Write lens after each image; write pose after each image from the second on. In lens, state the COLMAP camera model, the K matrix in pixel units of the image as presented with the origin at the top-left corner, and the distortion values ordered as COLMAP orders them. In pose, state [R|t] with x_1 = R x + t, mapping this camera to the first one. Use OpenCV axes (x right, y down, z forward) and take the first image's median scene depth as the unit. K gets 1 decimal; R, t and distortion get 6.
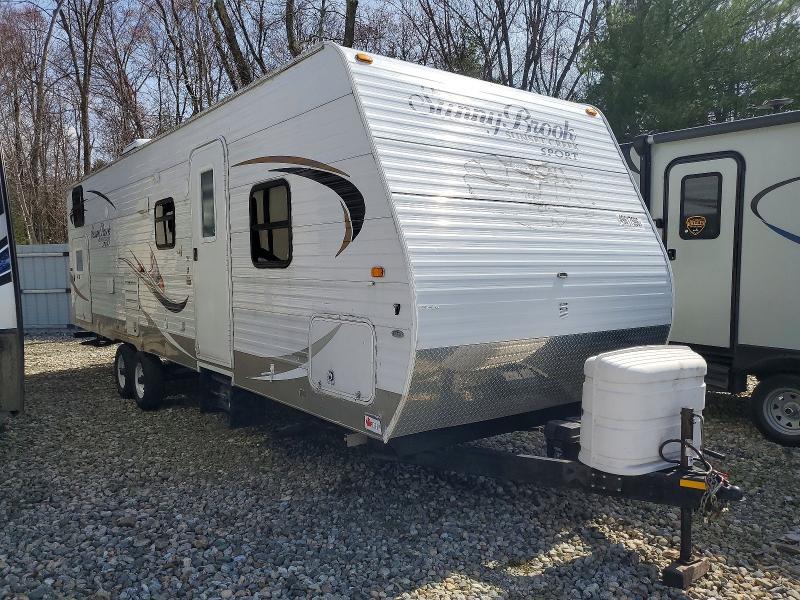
lens RADIAL K [[624.8, 0, 397.7], [0, 624.8, 318.3], [0, 0, 1]] dist [0.006050, 0.013005]
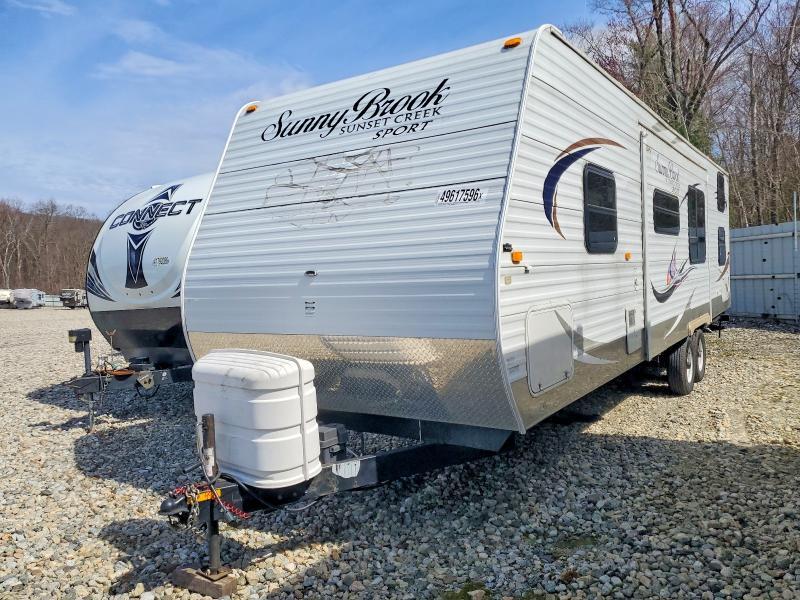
lens RADIAL K [[608.9, 0, 409.7], [0, 608.9, 300.2], [0, 0, 1]] dist [0.027493, -0.003960]
pose [[0.334894, 0.044048, -0.941226, 1.207639], [-0.035049, 0.998798, 0.034272, -0.064708], [0.941604, 0.021511, 0.336035, 0.823796]]
